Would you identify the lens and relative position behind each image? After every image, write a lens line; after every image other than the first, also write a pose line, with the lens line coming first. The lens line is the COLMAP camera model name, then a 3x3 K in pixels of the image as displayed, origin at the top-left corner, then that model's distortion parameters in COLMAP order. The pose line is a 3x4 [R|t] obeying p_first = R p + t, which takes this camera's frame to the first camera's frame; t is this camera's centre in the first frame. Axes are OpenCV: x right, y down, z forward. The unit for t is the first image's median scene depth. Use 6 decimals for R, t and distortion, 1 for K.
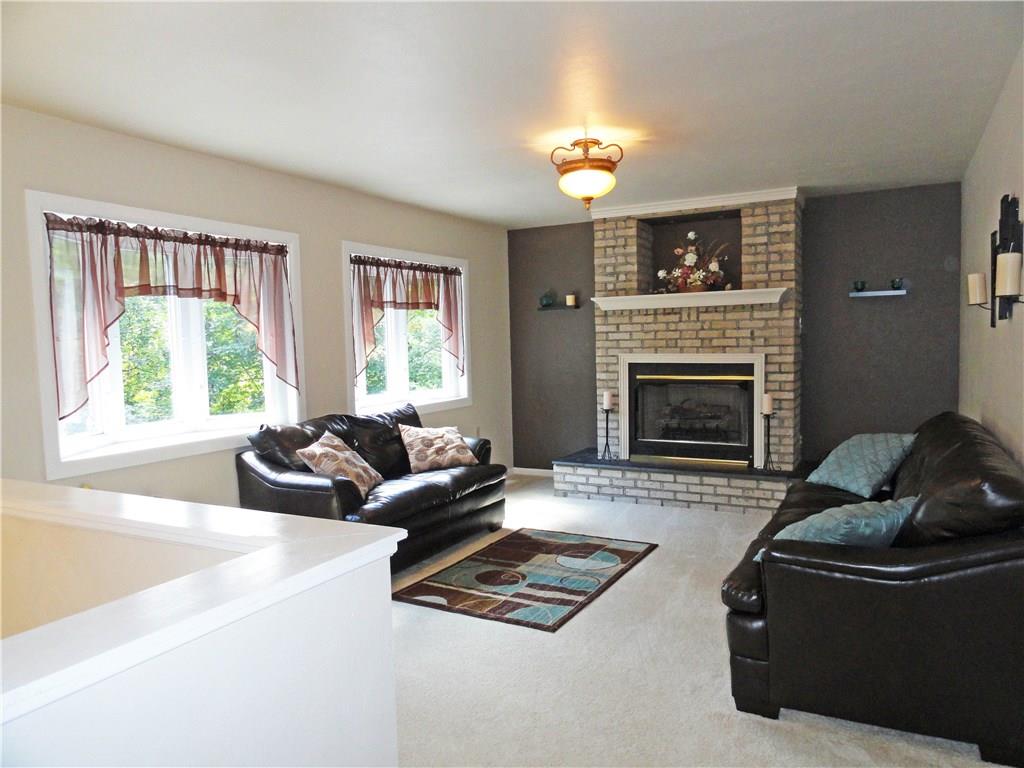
lens RADIAL K [[721.4, 0, 510.0], [0, 721.4, 384.7], [0, 0, 1]] dist [-0.008126, 0.003364]
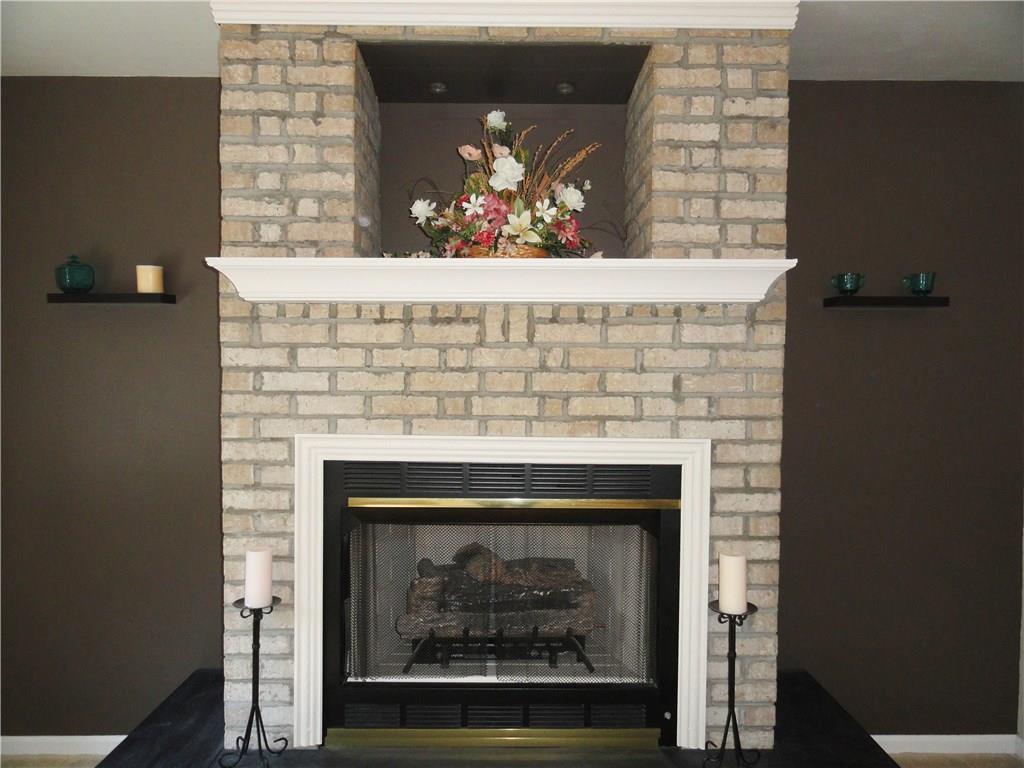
lens RADIAL K [[721.4, 0, 511.4], [0, 721.4, 391.5], [0, 0, 1]] dist [-0.008126, 0.003364]
pose [[0.874954, 0.015258, 0.483966, 0.079043], [0.005225, 0.999148, -0.040946, -0.049979], [-0.484178, 0.038355, 0.874128, 0.681216]]
